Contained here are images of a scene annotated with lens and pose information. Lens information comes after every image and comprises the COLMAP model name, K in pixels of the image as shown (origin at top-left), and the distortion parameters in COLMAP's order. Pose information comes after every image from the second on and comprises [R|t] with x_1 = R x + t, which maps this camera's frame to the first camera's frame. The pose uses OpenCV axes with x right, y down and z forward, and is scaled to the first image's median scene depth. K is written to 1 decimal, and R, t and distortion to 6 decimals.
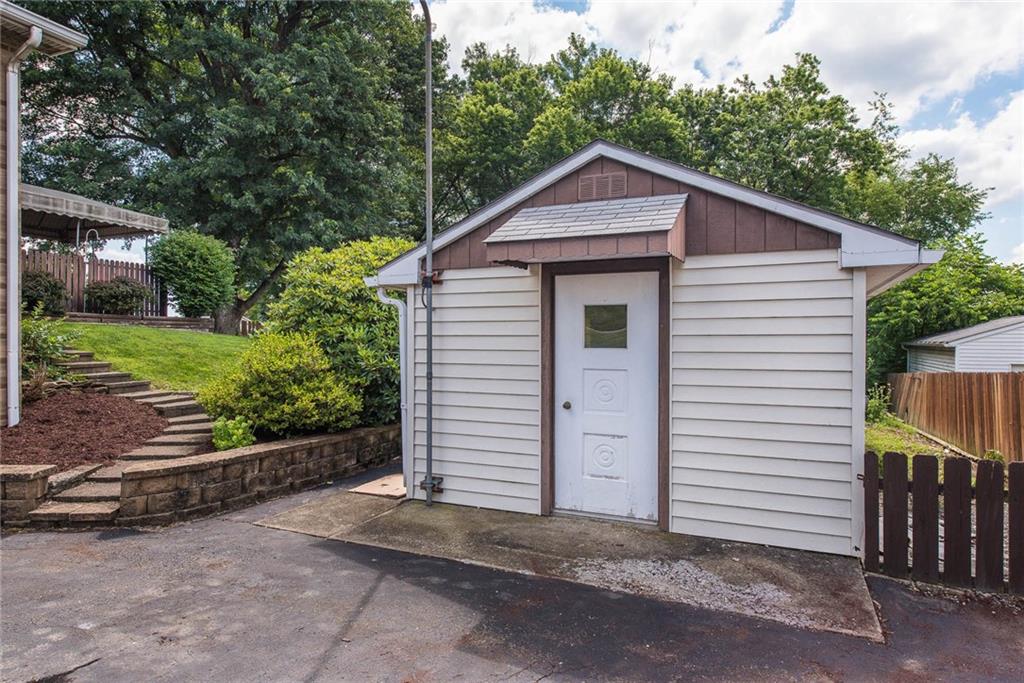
lens RADIAL K [[620.0, 0, 511.2], [0, 620.0, 348.5], [0, 0, 1]] dist [0.009104, -0.004005]
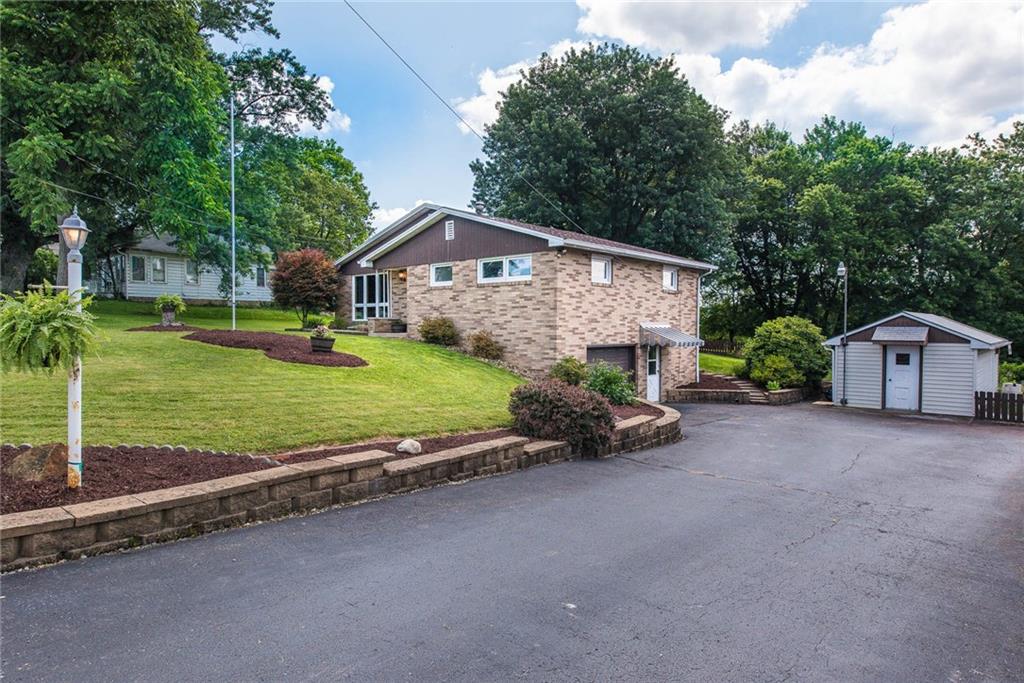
lens RADIAL K [[620.0, 0, 508.4], [0, 620.0, 342.0], [0, 0, 1]] dist [0.009104, -0.004005]
pose [[0.954401, 0.008697, -0.298401, -0.634827], [-0.005861, 0.999929, 0.010395, -0.104180], [0.298470, -0.008172, 0.954384, -2.091775]]
